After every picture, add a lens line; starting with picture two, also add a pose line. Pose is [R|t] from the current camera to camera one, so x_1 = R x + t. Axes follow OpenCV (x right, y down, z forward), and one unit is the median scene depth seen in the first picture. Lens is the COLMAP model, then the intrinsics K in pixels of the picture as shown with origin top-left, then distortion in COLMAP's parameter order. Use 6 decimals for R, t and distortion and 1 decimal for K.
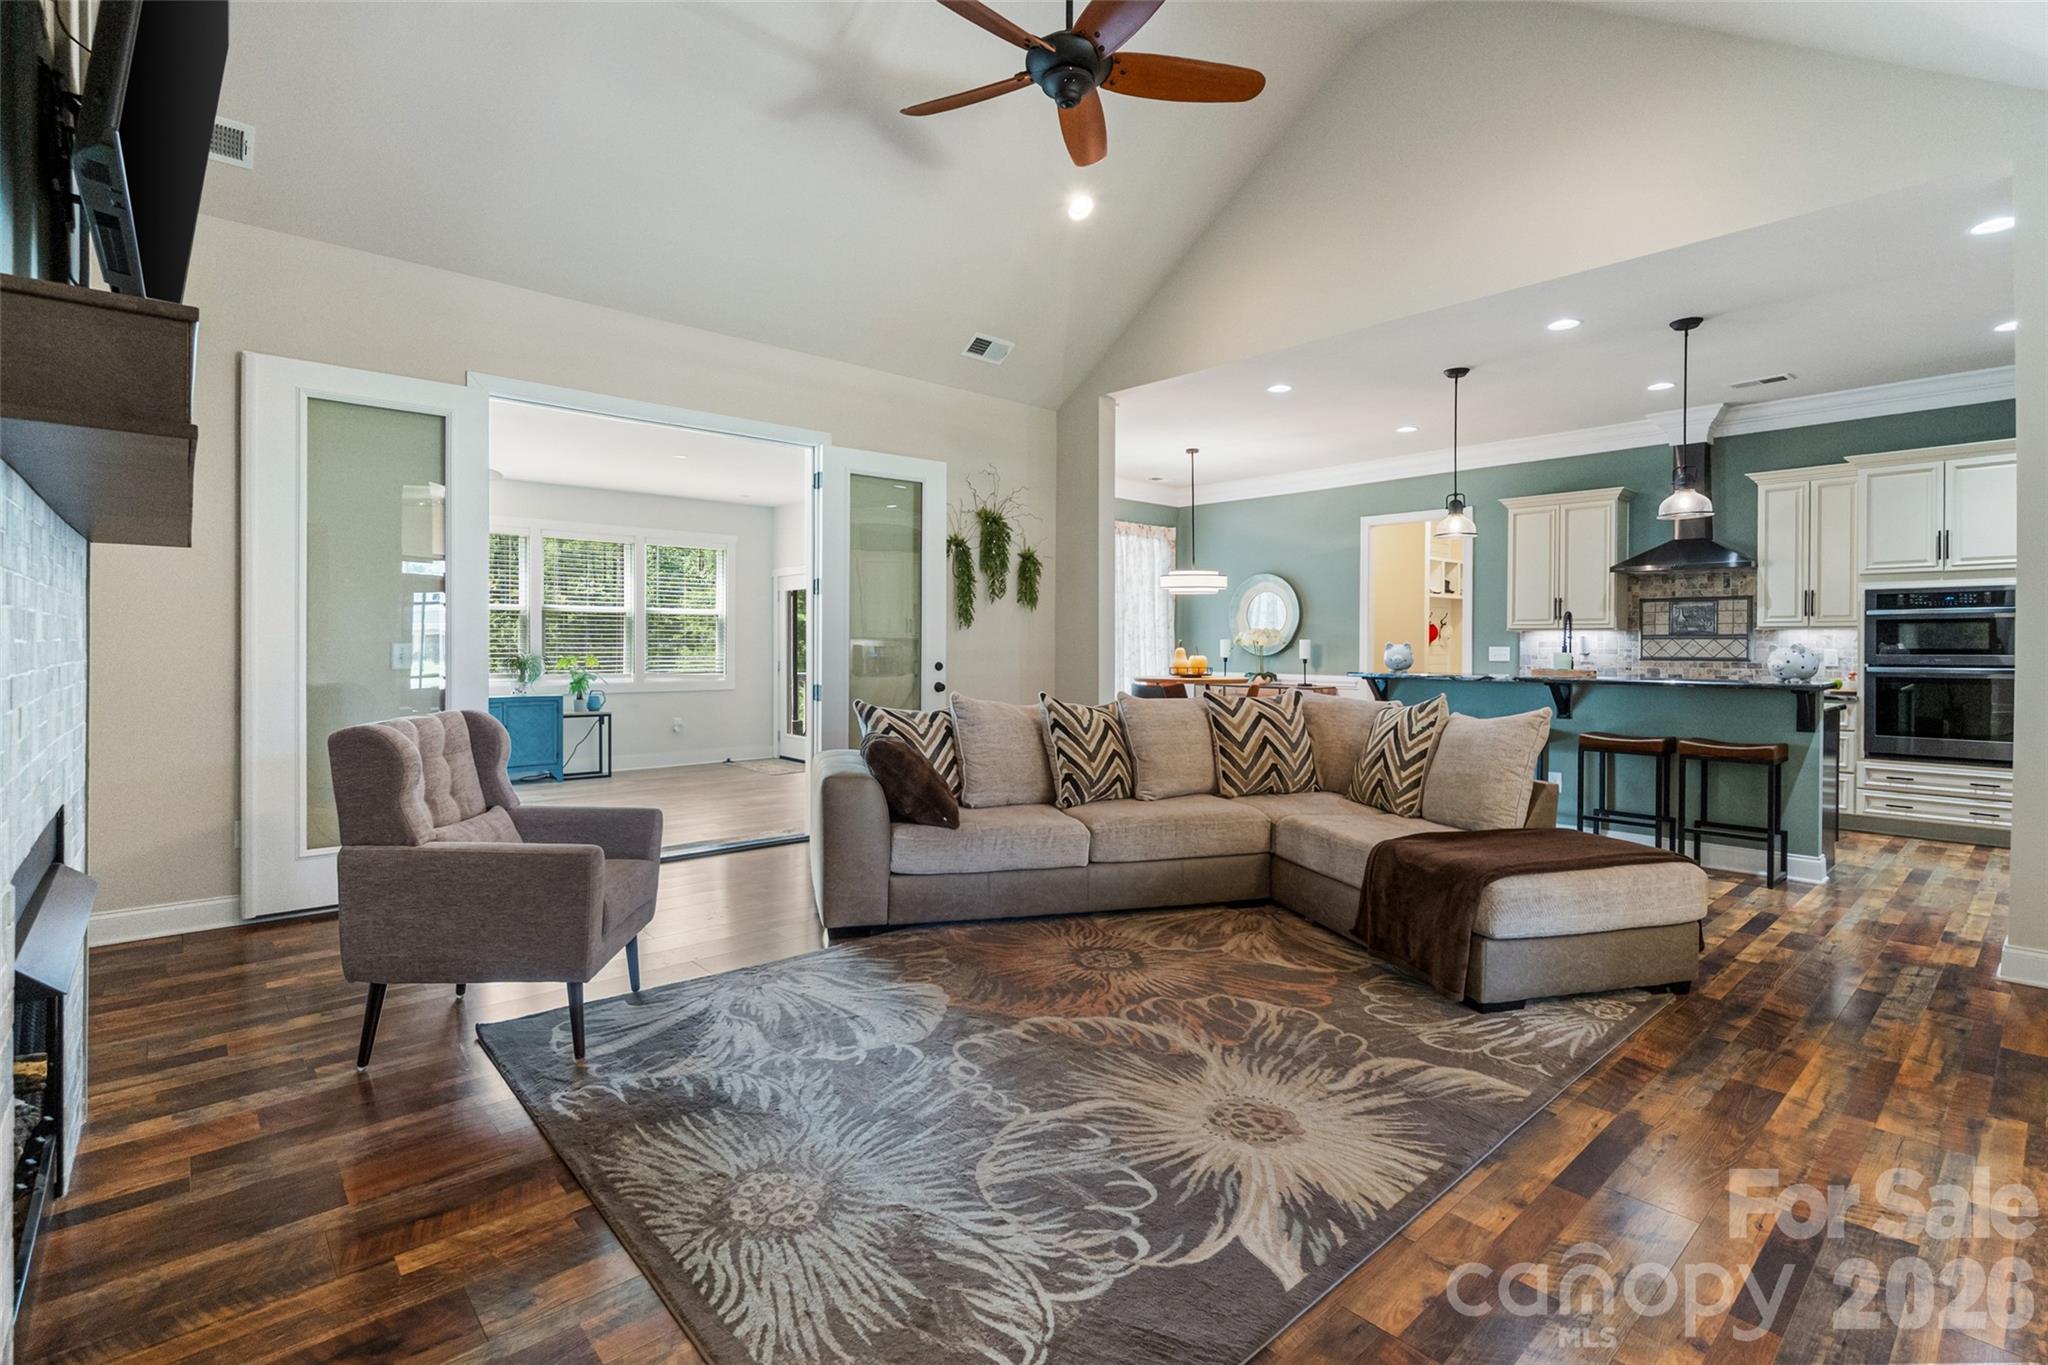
lens RADIAL K [[965.5, 0, 1020.0], [0, 965.5, 650.6], [0, 0, 1]] dist [-0.008622, 0.002238]
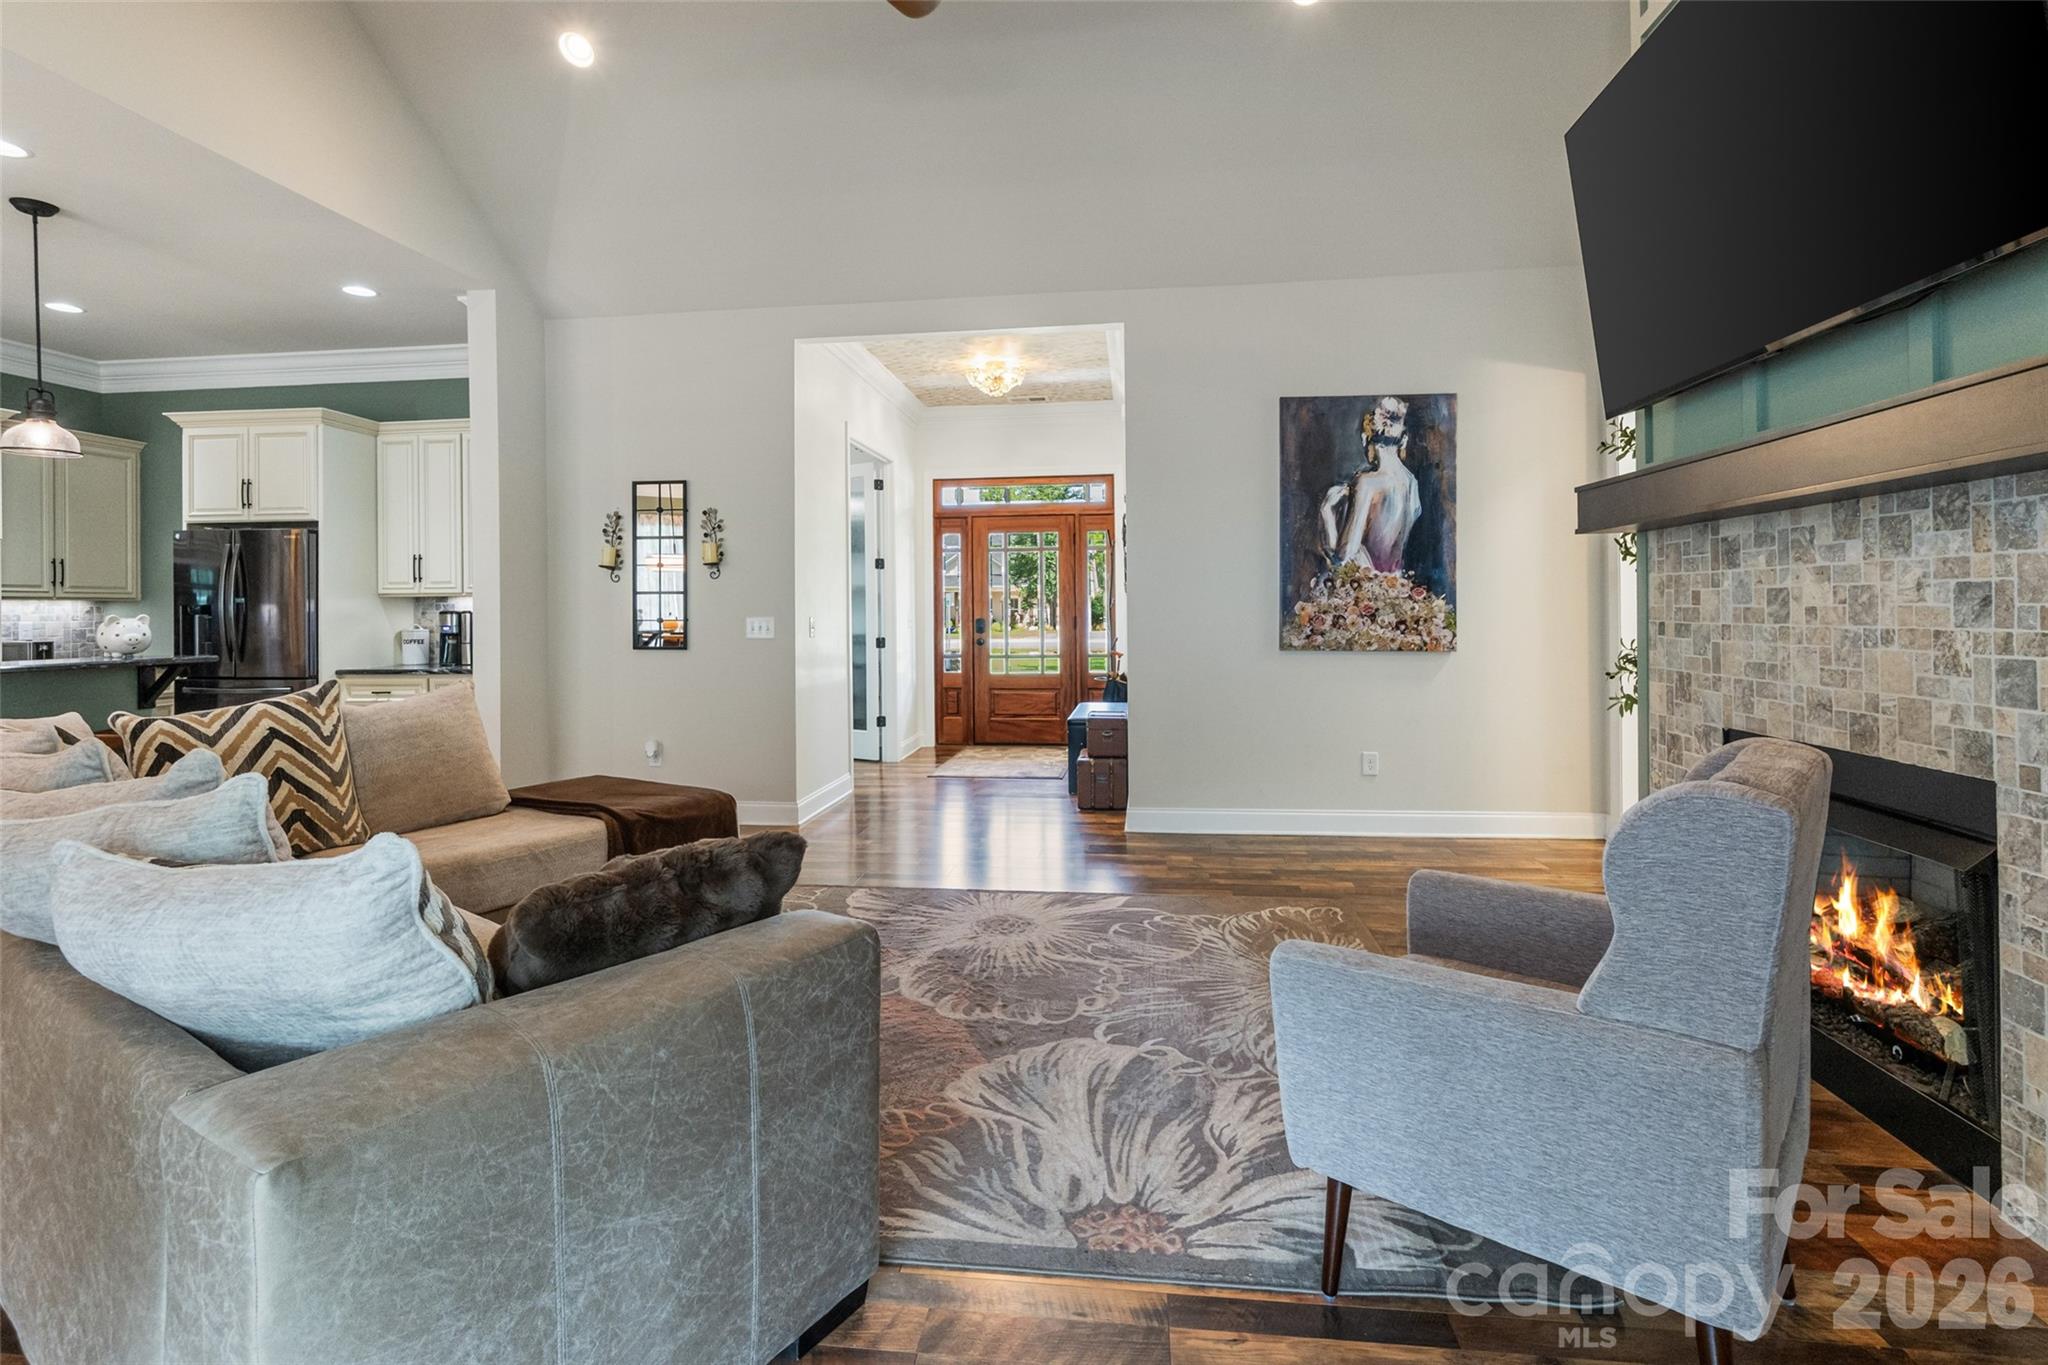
lens RADIAL K [[965.5, 0, 1023.4], [0, 965.5, 627.2], [0, 0, 1]] dist [-0.008622, 0.002238]
pose [[-0.660569, -0.012264, 0.750665, -0.373547], [0.010655, 0.999613, 0.025708, -0.008238], [-0.750690, 0.024980, -0.660183, 0.806788]]
